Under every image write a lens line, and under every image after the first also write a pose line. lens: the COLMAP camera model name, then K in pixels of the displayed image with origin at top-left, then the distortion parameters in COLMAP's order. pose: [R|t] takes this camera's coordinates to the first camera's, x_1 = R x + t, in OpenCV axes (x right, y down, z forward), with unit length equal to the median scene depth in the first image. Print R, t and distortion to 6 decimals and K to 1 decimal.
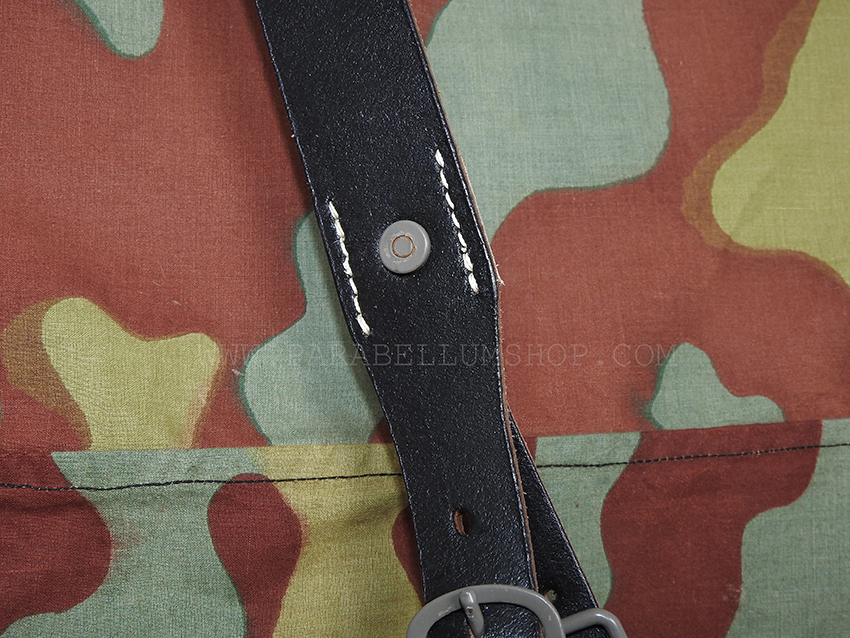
lens RADIAL K [[1056.8, 0, 425.0], [0, 1056.8, 319.0], [0, 0, 1]] dist [0.007060, -0.206109]
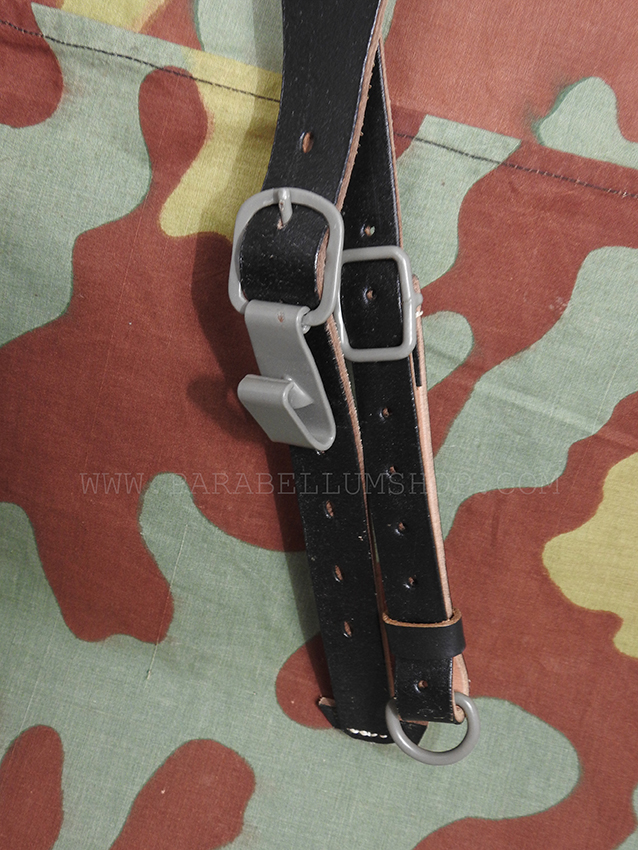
lens RADIAL K [[1056.8, 0, 319.0], [0, 1056.8, 425.0], [0, 0, 1]] dist [0.007060, -0.206109]
pose [[0.926212, 0.337043, -0.168917, 0.324977], [-0.262530, 0.898179, 0.352638, 0.042682], [0.270571, -0.282272, 0.920388, -0.203128]]
